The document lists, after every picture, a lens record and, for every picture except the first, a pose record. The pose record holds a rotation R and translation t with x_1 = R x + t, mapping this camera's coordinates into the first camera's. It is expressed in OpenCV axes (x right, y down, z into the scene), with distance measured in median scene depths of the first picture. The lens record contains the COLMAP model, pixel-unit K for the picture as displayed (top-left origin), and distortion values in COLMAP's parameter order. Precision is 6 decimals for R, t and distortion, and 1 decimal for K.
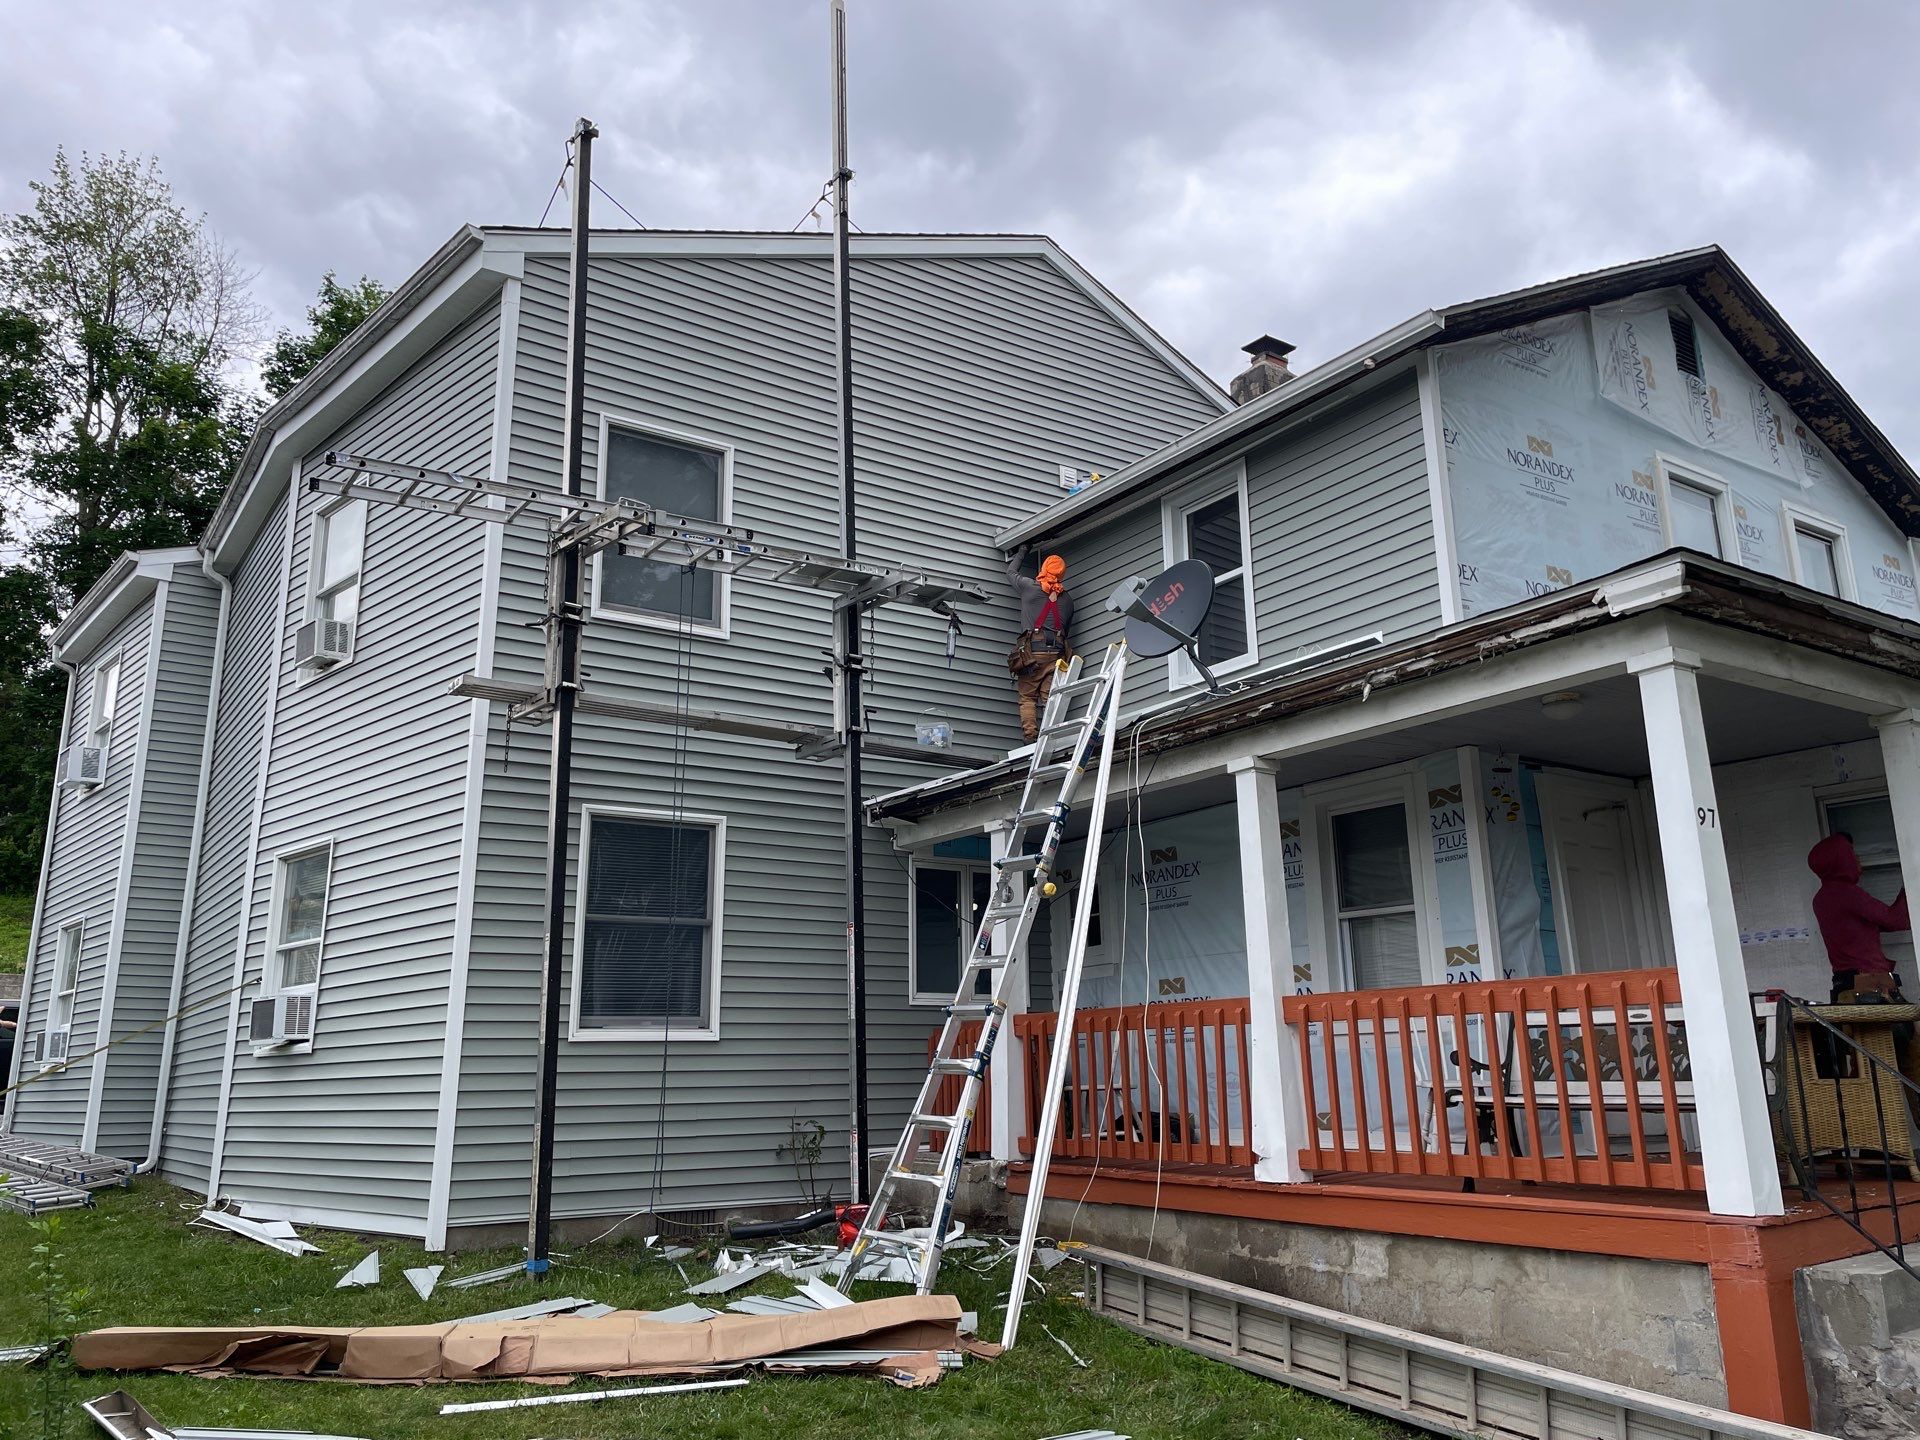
lens RADIAL K [[1481.7, 0, 935.0], [0, 1481.7, 692.8], [0, 0, 1]] dist [0.094495, -0.120293]
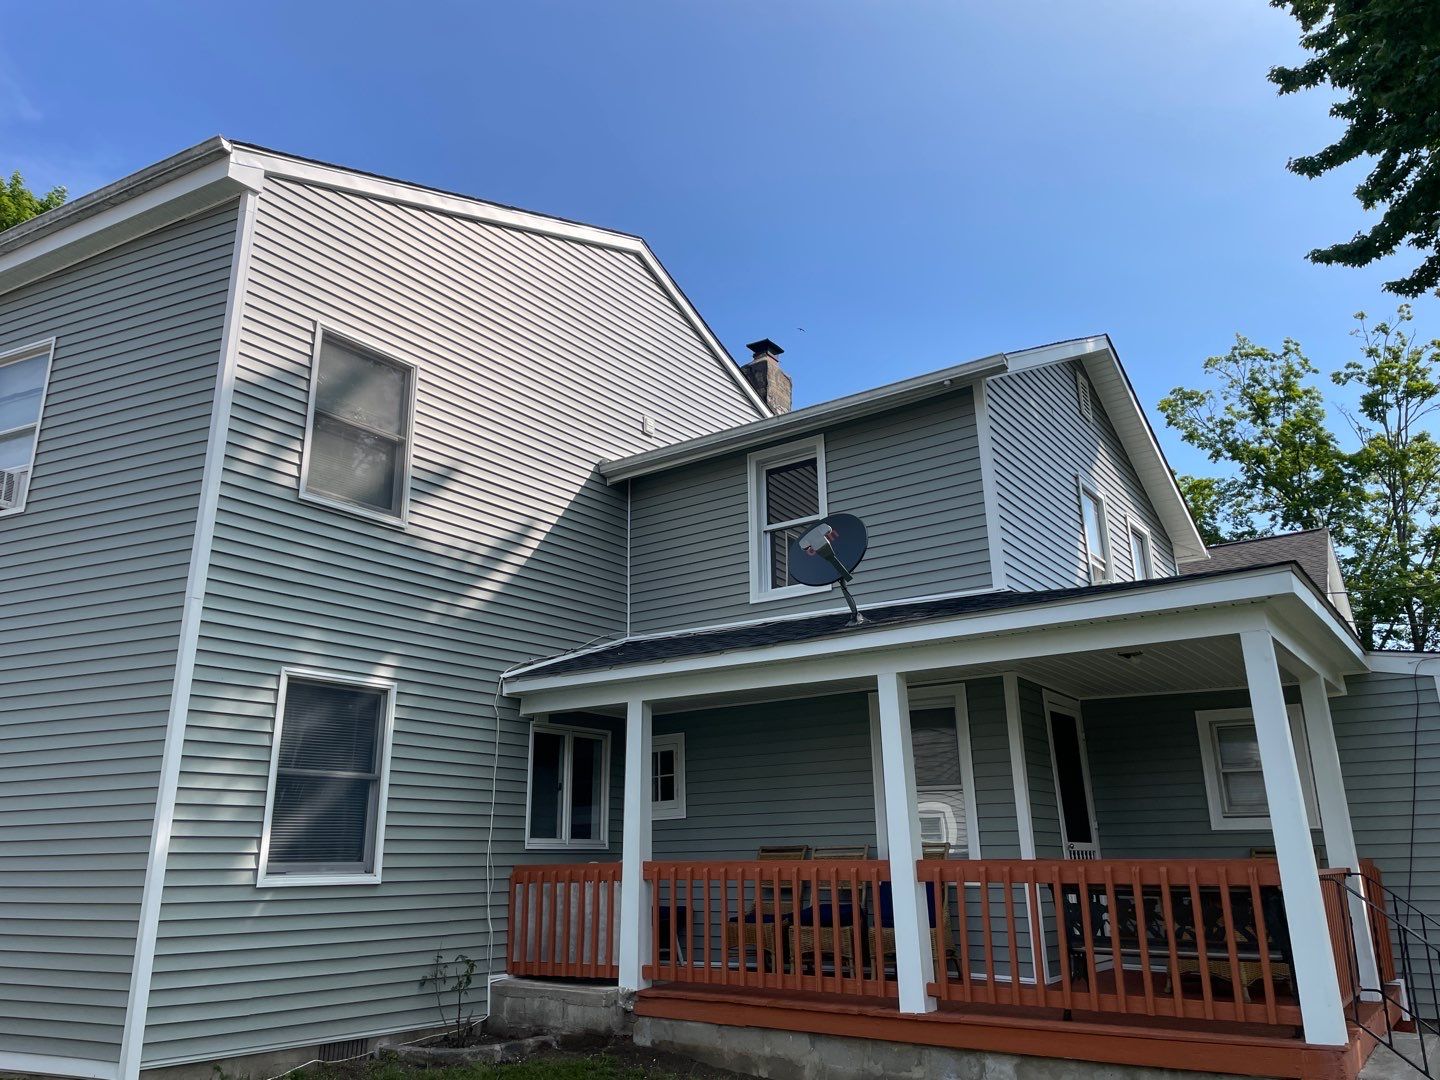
lens RADIAL K [[1111.3, 0, 711.3], [0, 1111.3, 513.1], [0, 0, 1]] dist [0.094495, -0.120293]
pose [[0.936976, 0.111260, 0.331207, -0.269614], [-0.093408, 0.993207, -0.069393, -0.012247], [-0.336678, 0.034082, 0.941003, 0.122336]]
